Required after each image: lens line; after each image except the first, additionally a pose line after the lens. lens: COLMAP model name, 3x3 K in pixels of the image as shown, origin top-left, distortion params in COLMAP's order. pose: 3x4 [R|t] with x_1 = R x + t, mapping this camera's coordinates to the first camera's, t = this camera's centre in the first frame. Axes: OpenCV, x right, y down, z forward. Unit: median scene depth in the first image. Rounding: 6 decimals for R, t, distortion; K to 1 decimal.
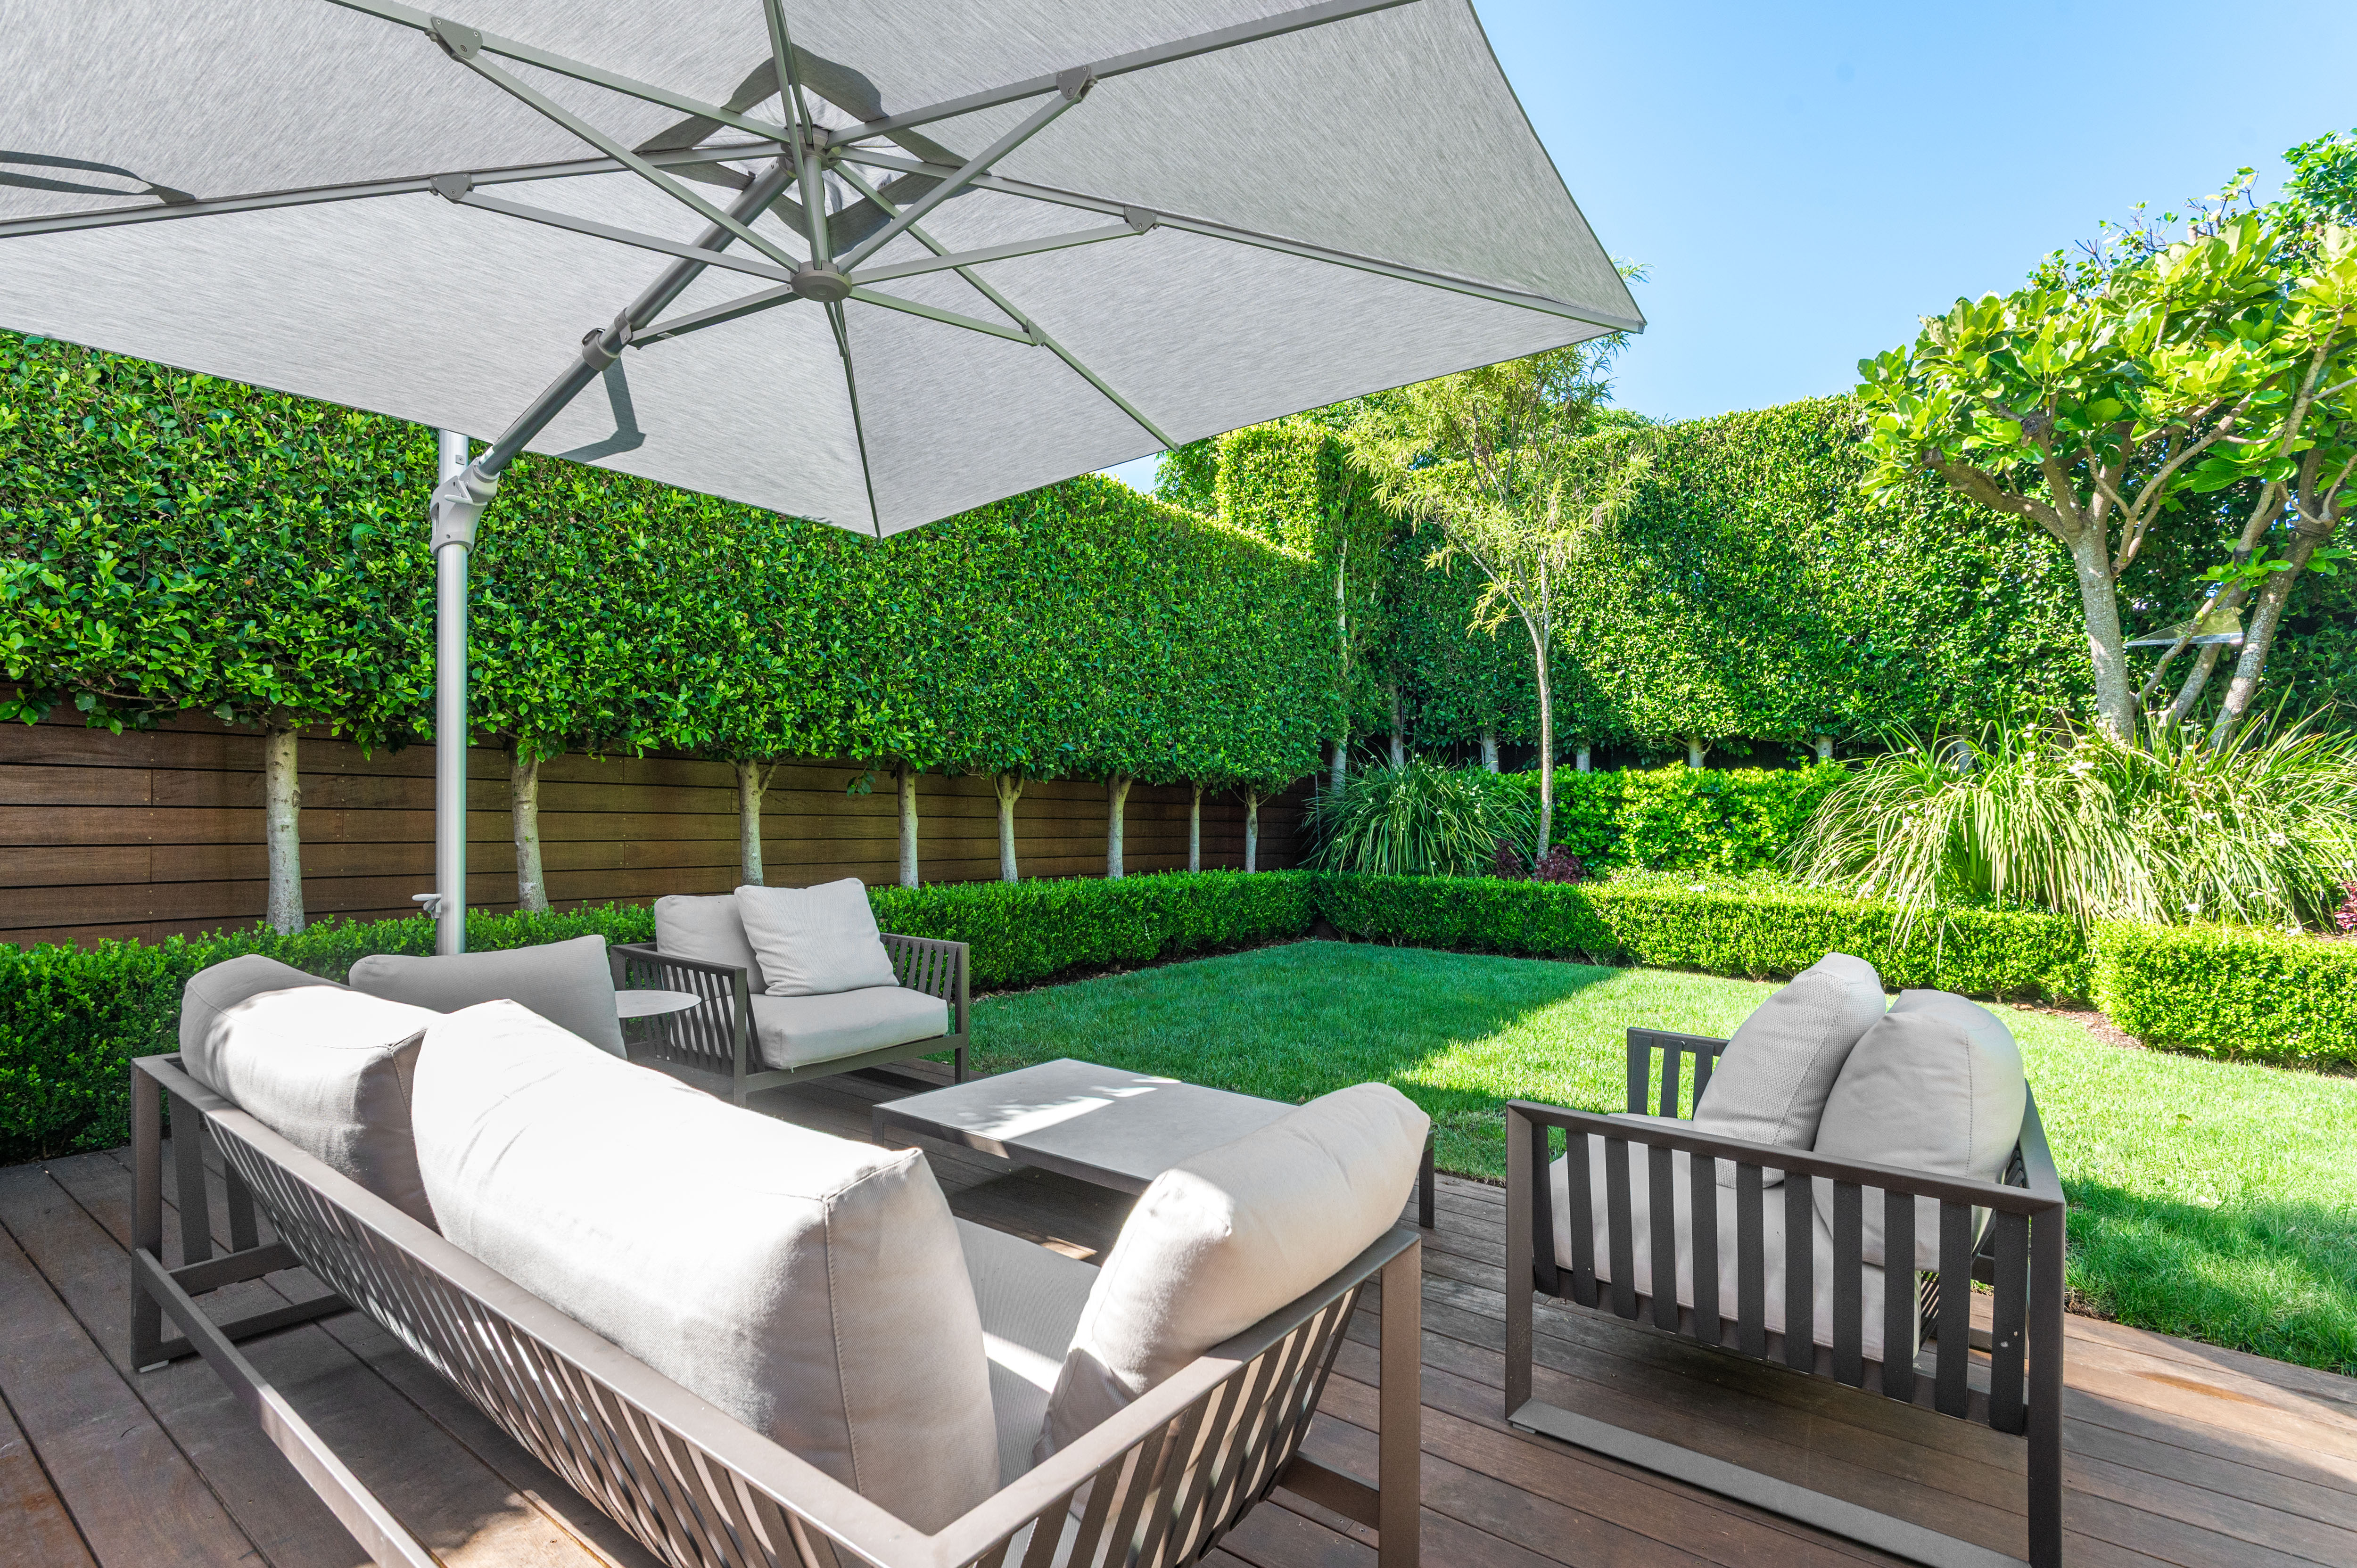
lens RADIAL K [[1072.7, 0, 1135.4], [0, 1072.7, 803.8], [0, 0, 1]] dist [-0.006078, -0.002878]
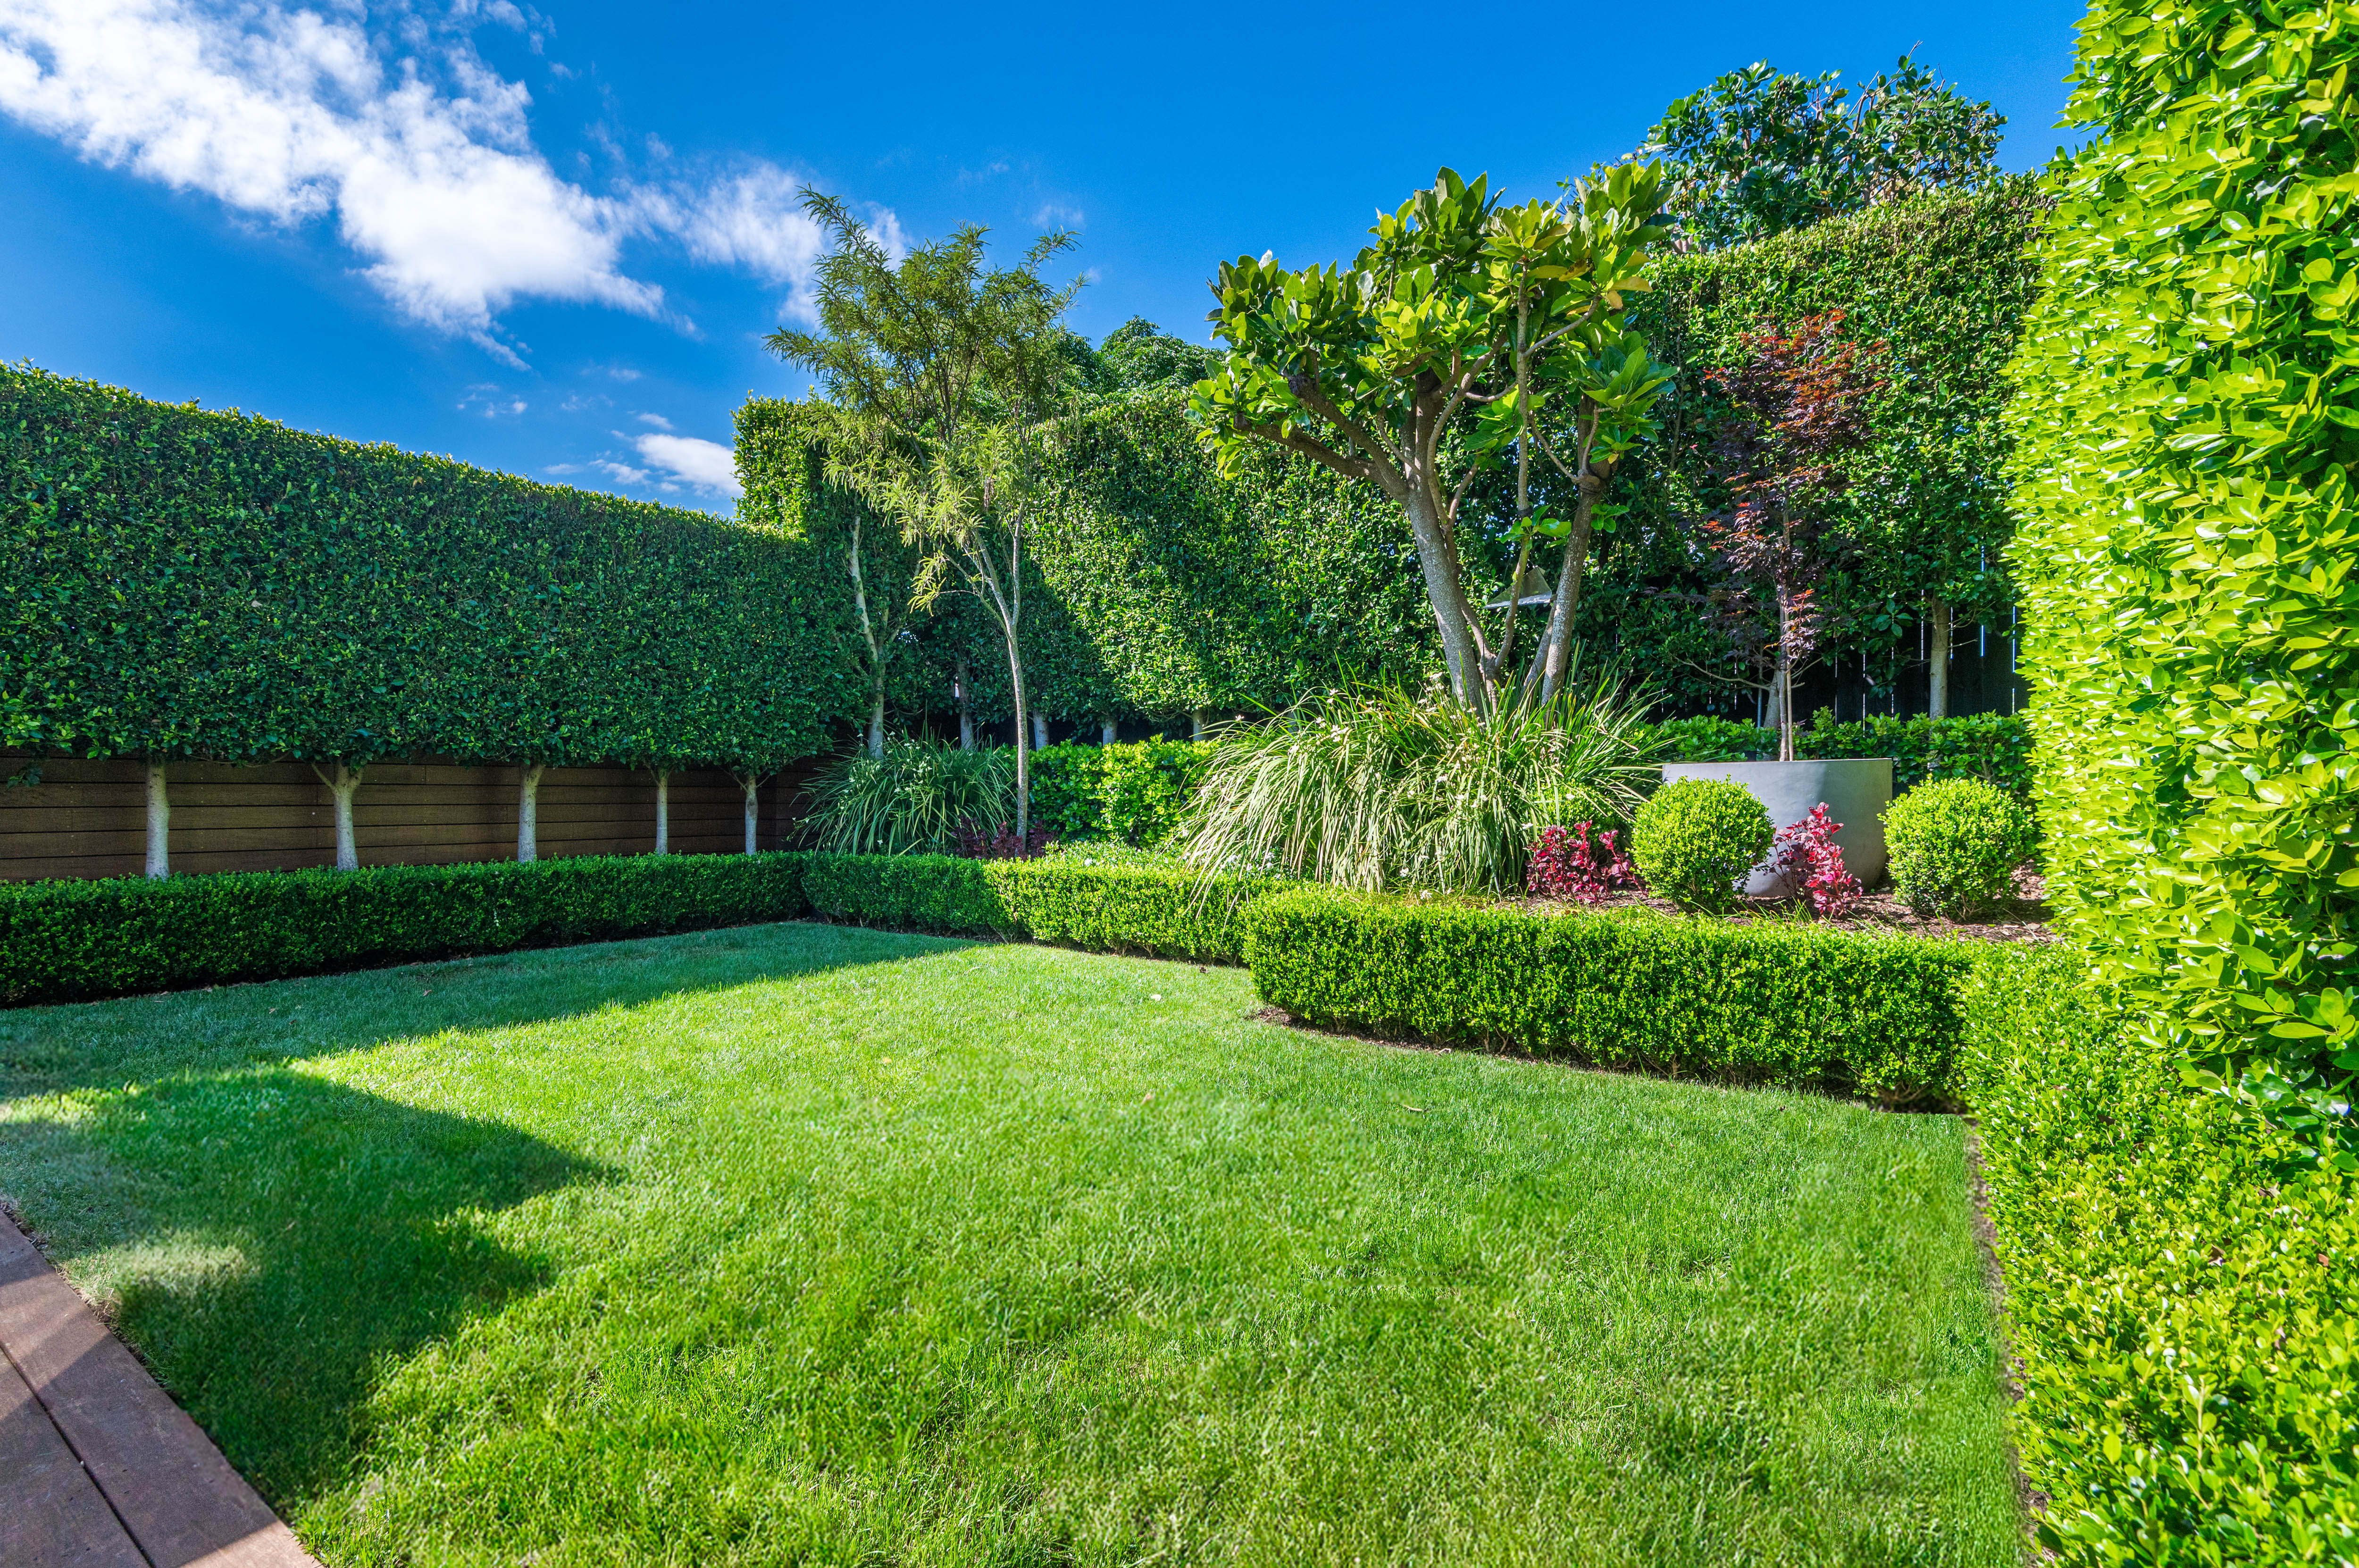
lens RADIAL K [[1073.6, 0, 1176.1], [0, 1073.6, 771.8], [0, 0, 1]] dist [-0.006078, -0.002878]
pose [[0.999692, -0.019662, 0.015124, 0.553035], [0.019868, 0.999710, -0.013635, 0.009665], [-0.014852, 0.013931, 0.999793, 0.006118]]
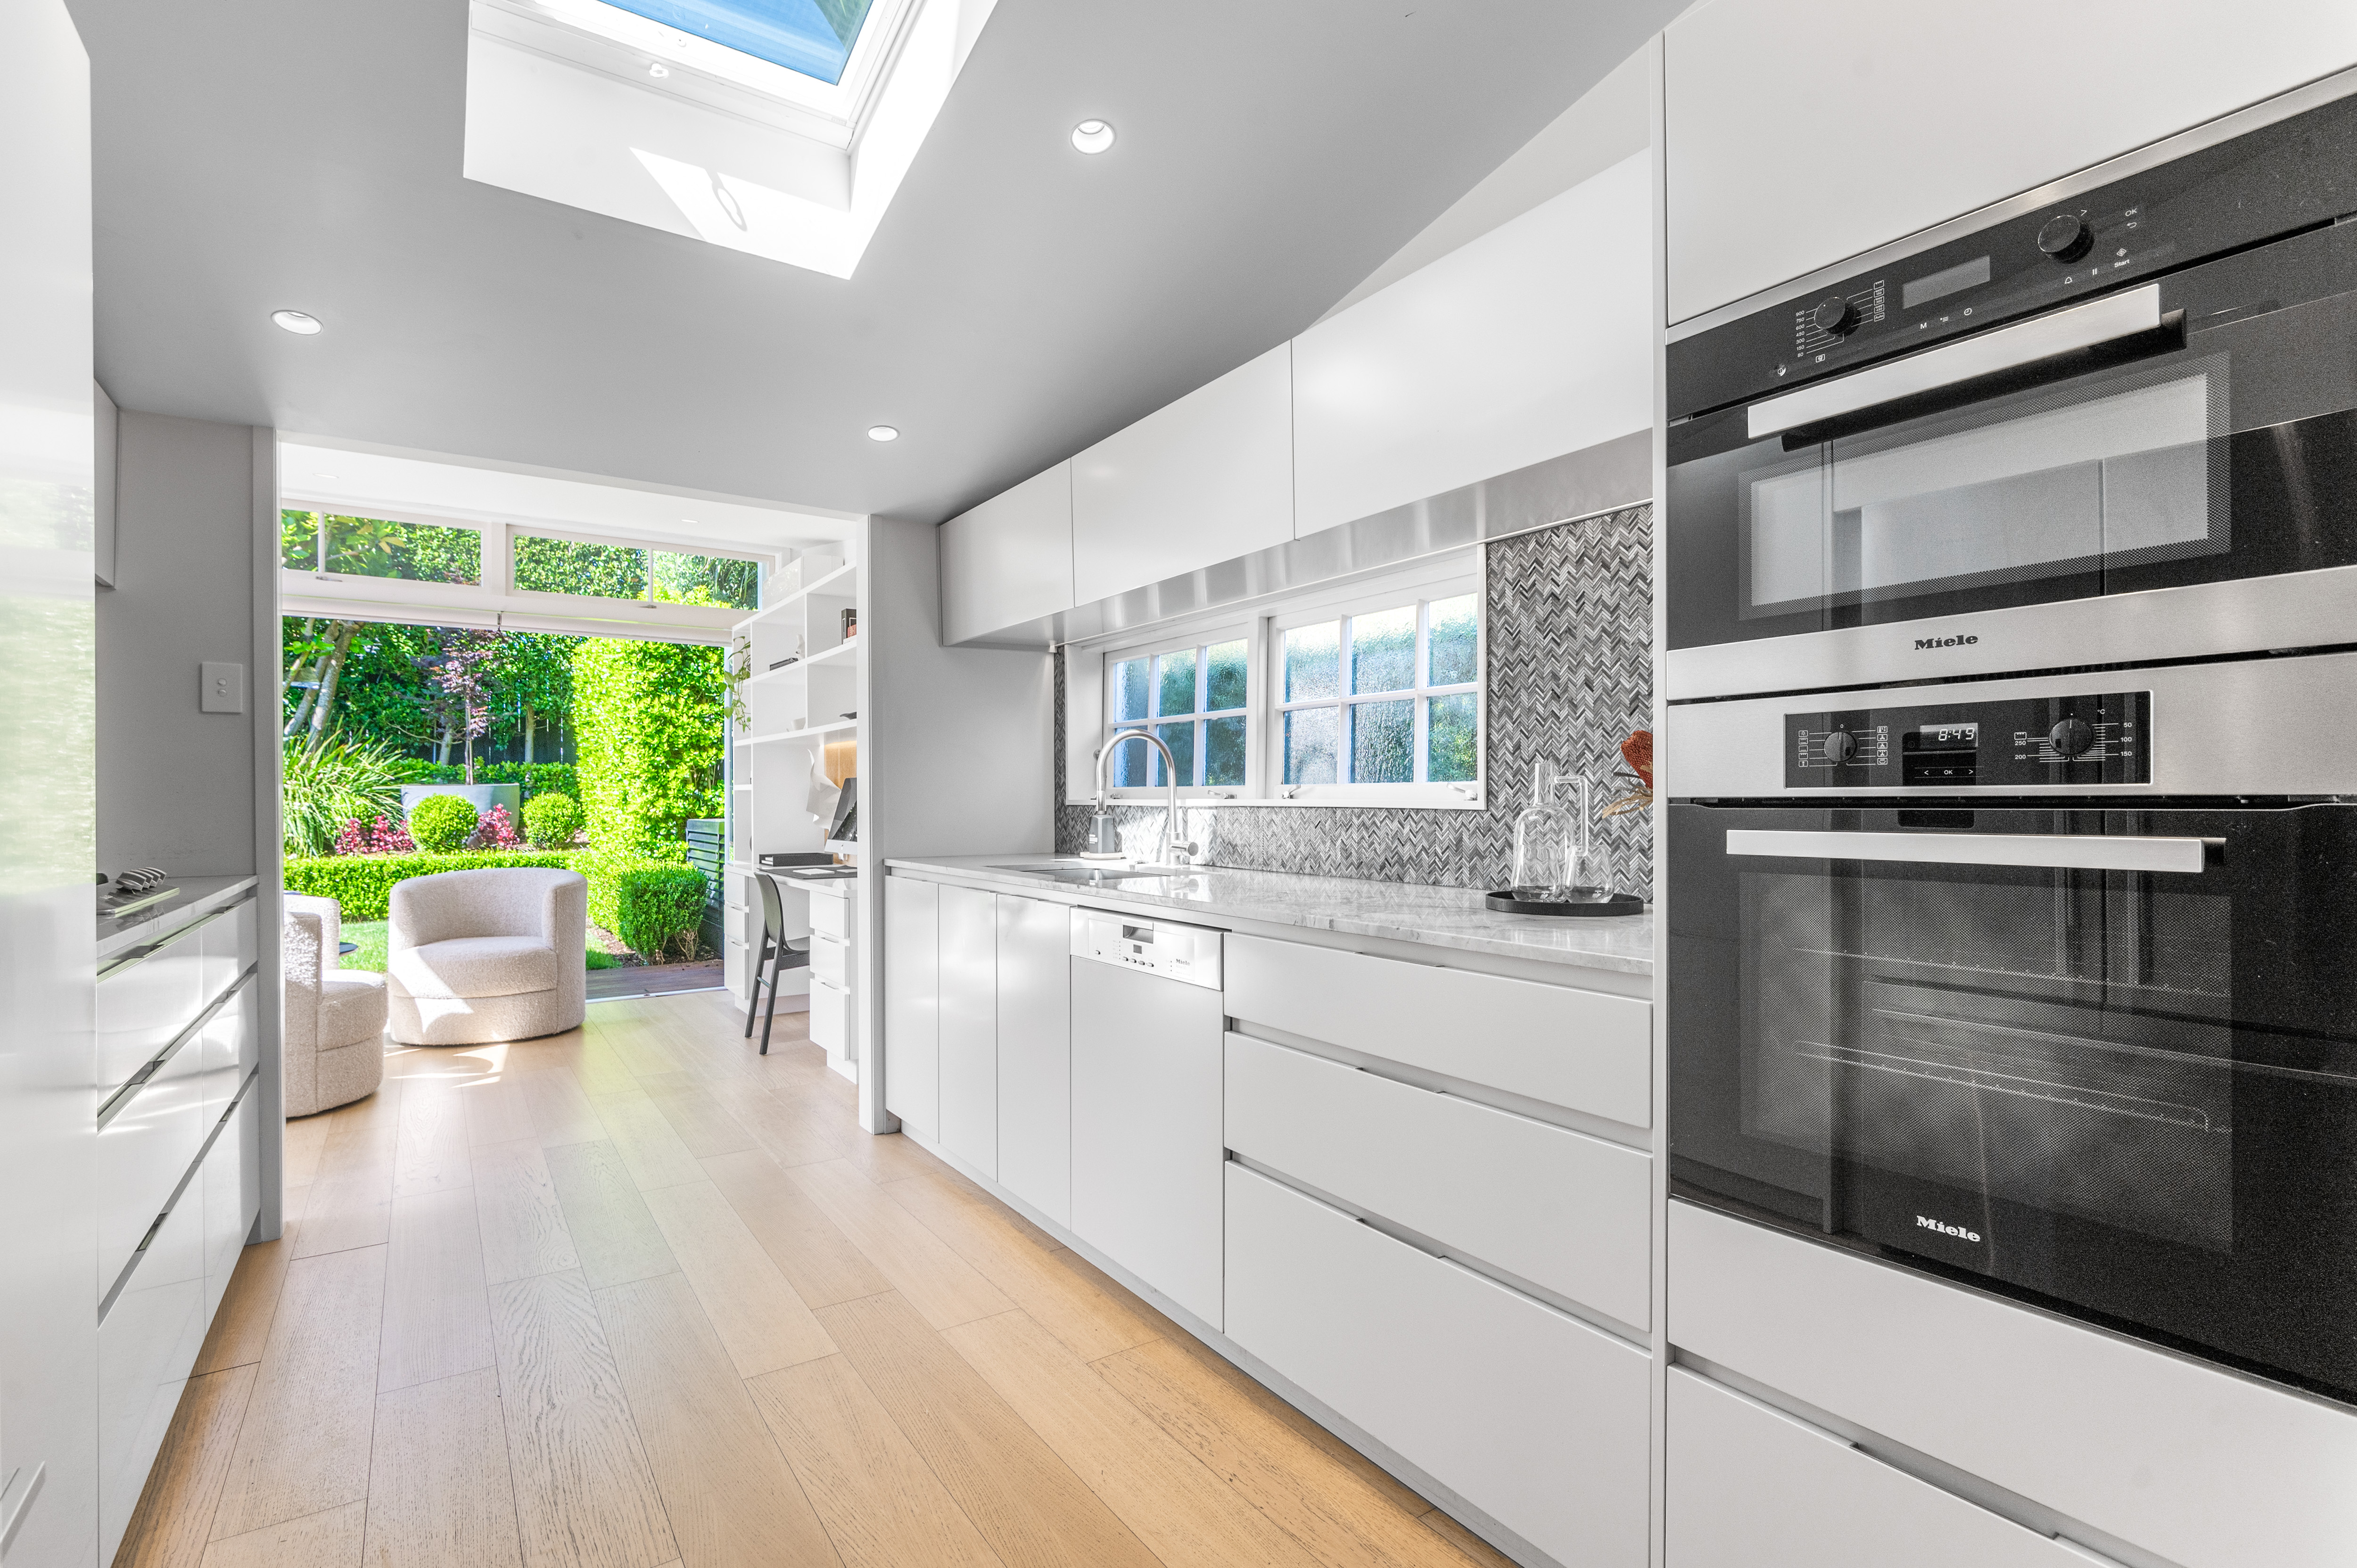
lens RADIAL K [[1072.7, 0, 1201.0], [0, 1072.7, 825.6], [0, 0, 1]] dist [-0.006078, -0.002878]
pose [[0.307892, -0.052715, 0.949960, -0.108154], [0.007792, 0.998570, 0.052887, -0.011671], [-0.951389, -0.008882, 0.307863, -0.684945]]
